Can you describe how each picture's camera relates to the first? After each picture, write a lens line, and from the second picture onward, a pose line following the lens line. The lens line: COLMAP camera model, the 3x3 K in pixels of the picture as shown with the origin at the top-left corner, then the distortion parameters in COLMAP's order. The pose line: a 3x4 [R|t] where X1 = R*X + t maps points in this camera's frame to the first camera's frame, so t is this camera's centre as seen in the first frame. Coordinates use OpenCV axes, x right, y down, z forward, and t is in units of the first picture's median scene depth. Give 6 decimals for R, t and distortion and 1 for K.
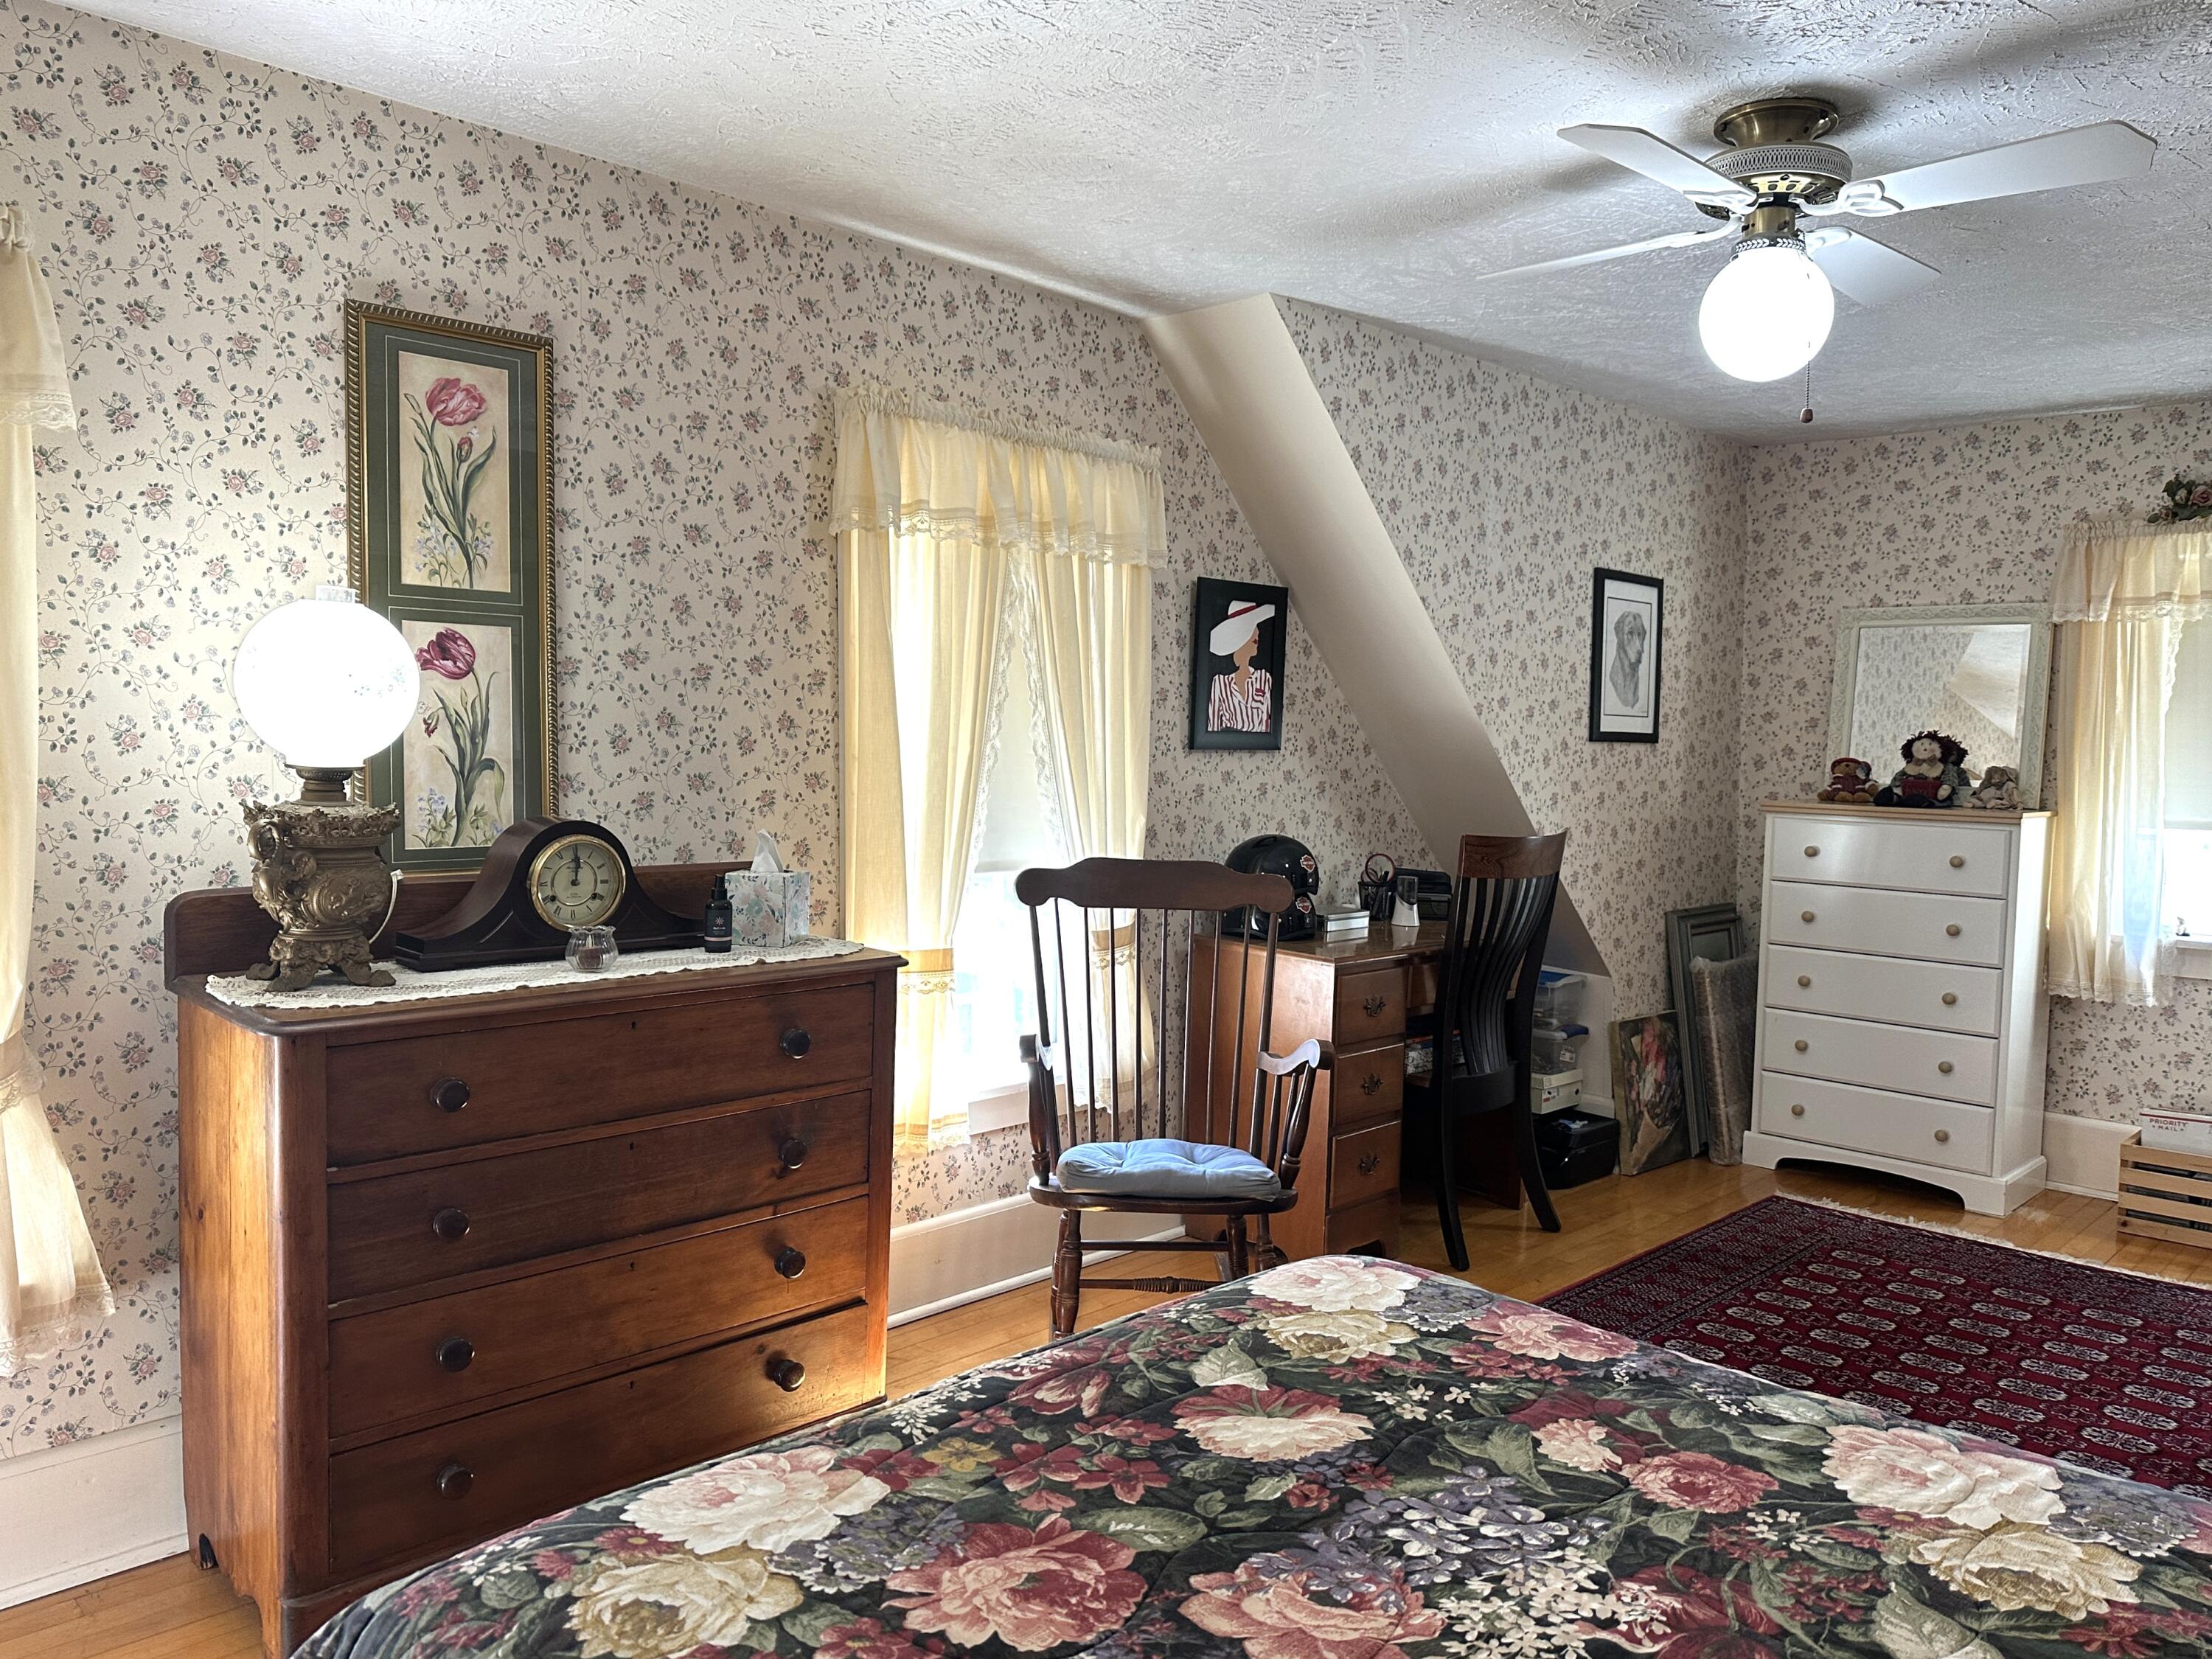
lens RADIAL K [[1554.7, 0, 1106.0], [0, 1554.7, 829.5], [0, 0, 1]] dist [-0.007035, -0.005113]
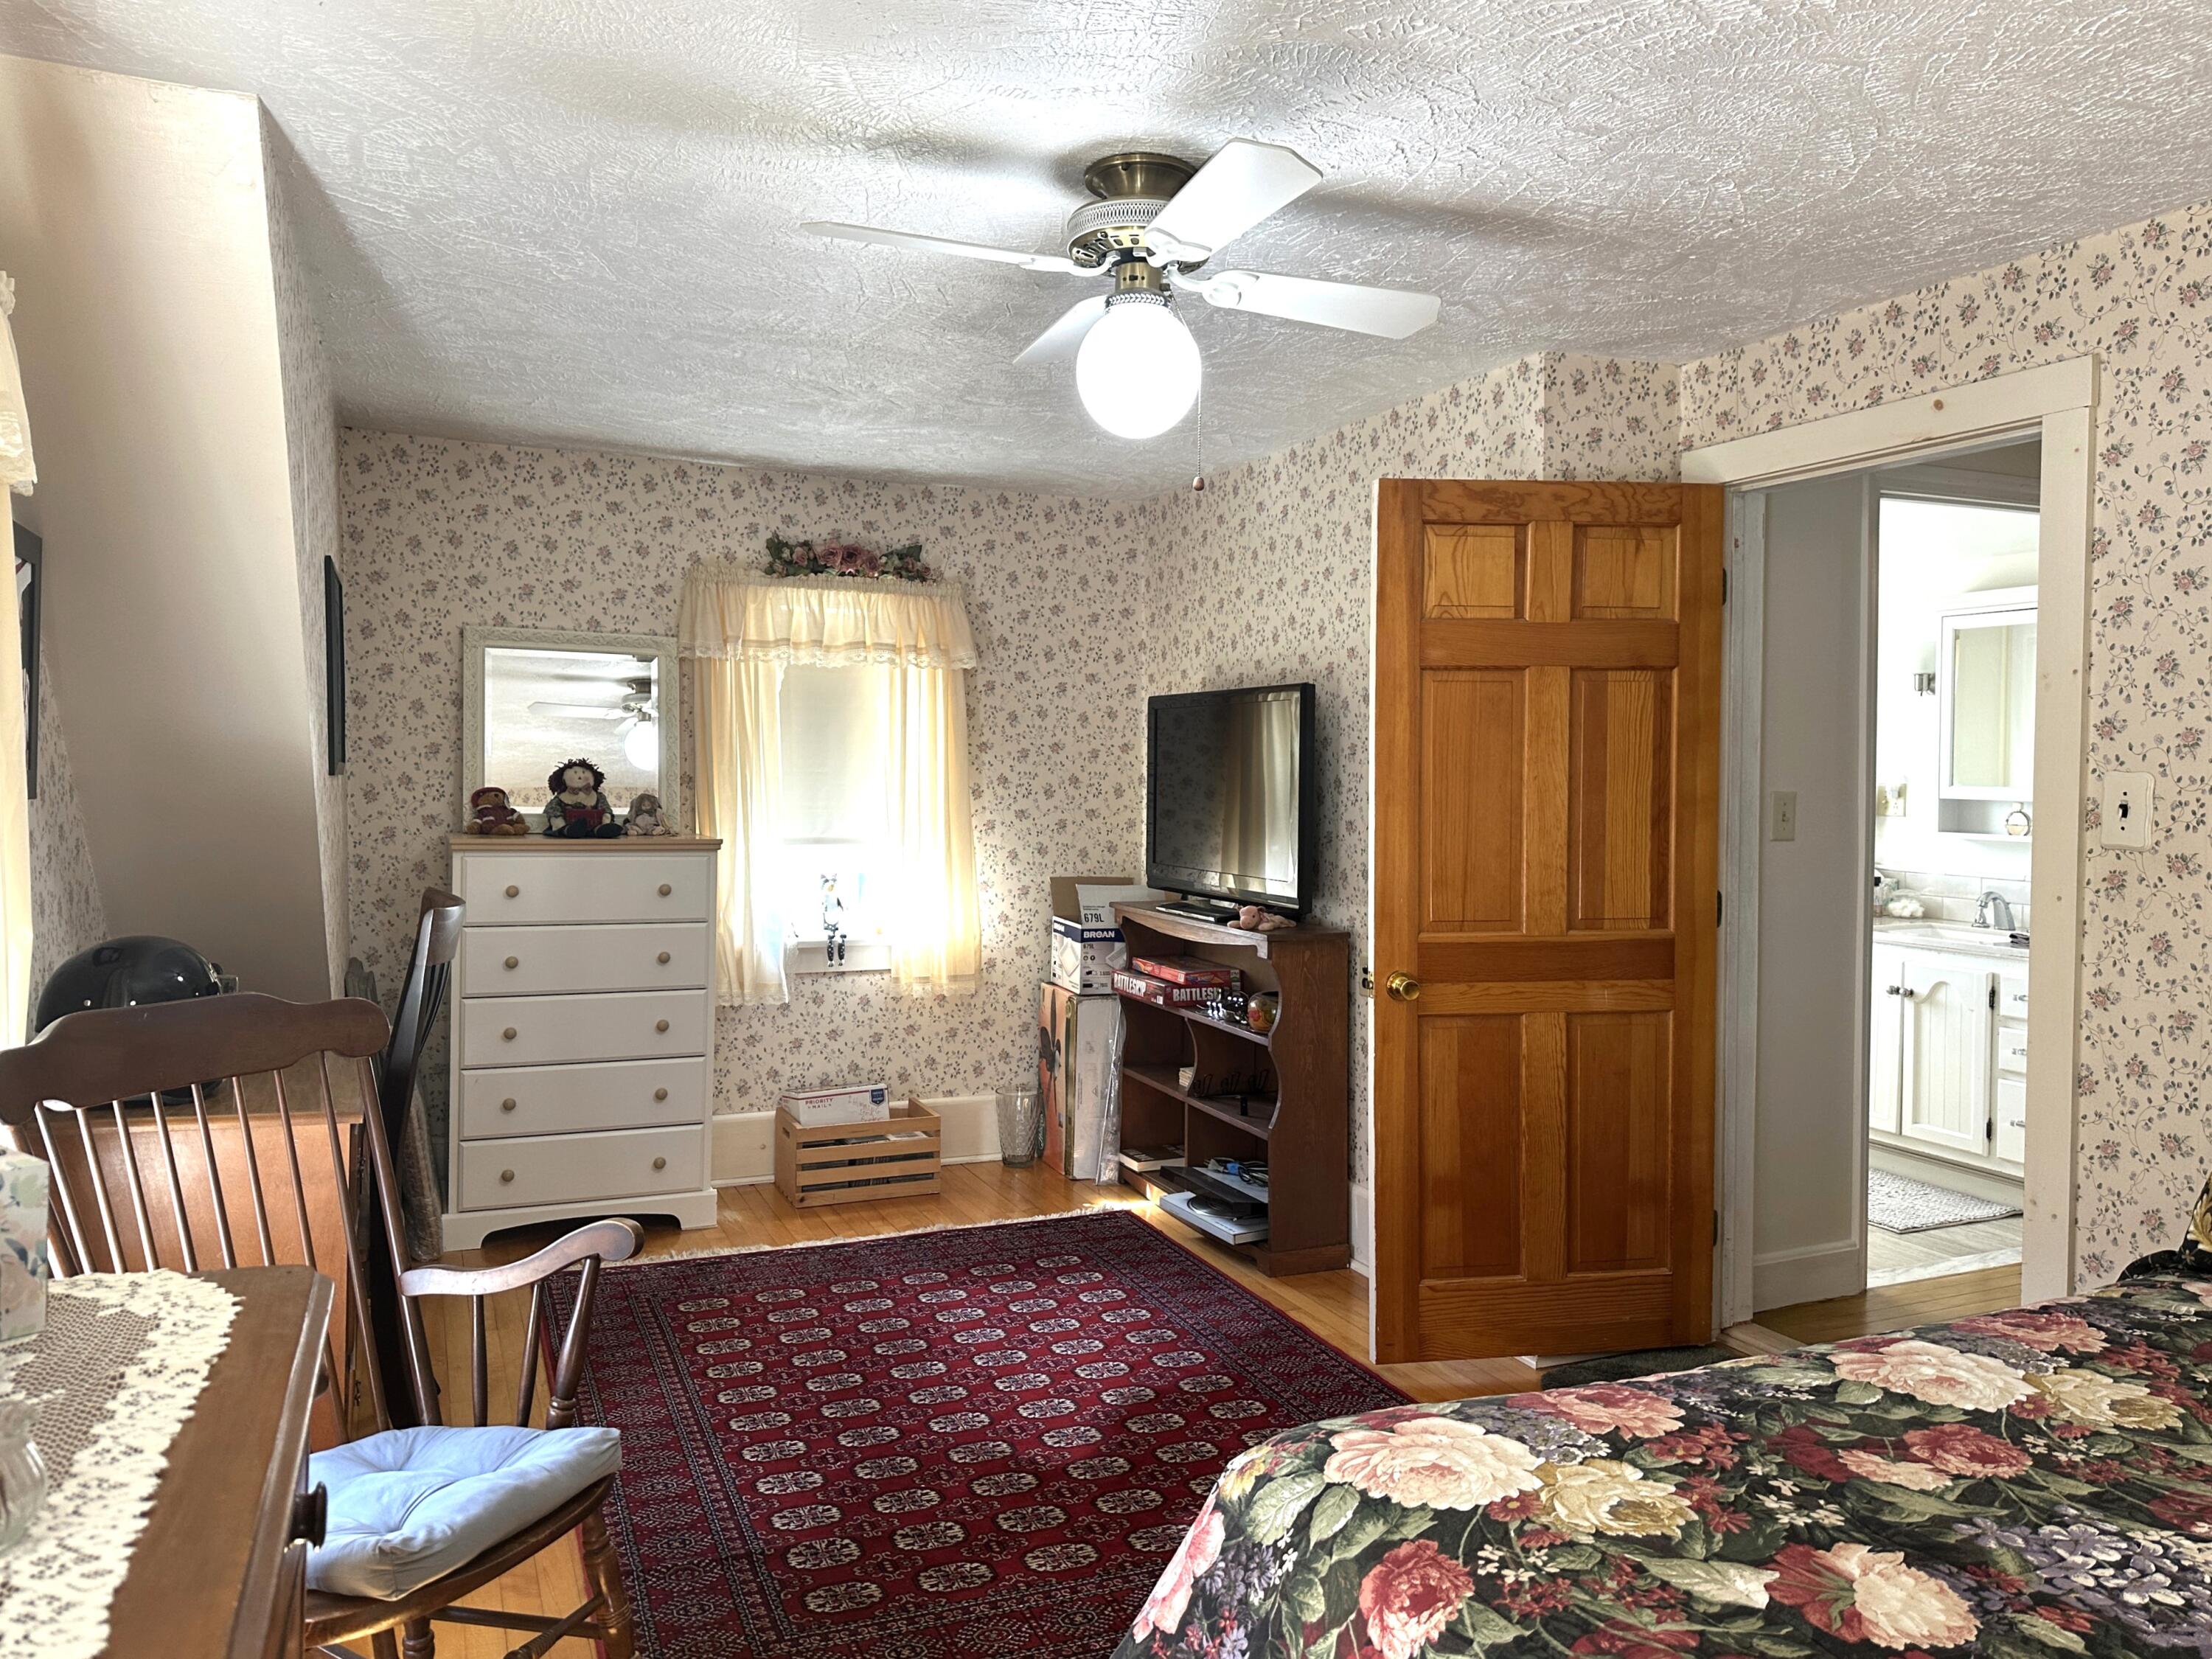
lens RADIAL K [[1584.7, 0, 1106.0], [0, 1584.7, 829.5], [0, 0, 1]] dist [0.033004, -0.010407]
pose [[0.377432, -0.049749, 0.924700, -0.789507], [0.047039, 0.998297, 0.034509, -0.108592], [-0.924842, 0.030472, 0.379129, 0.887784]]
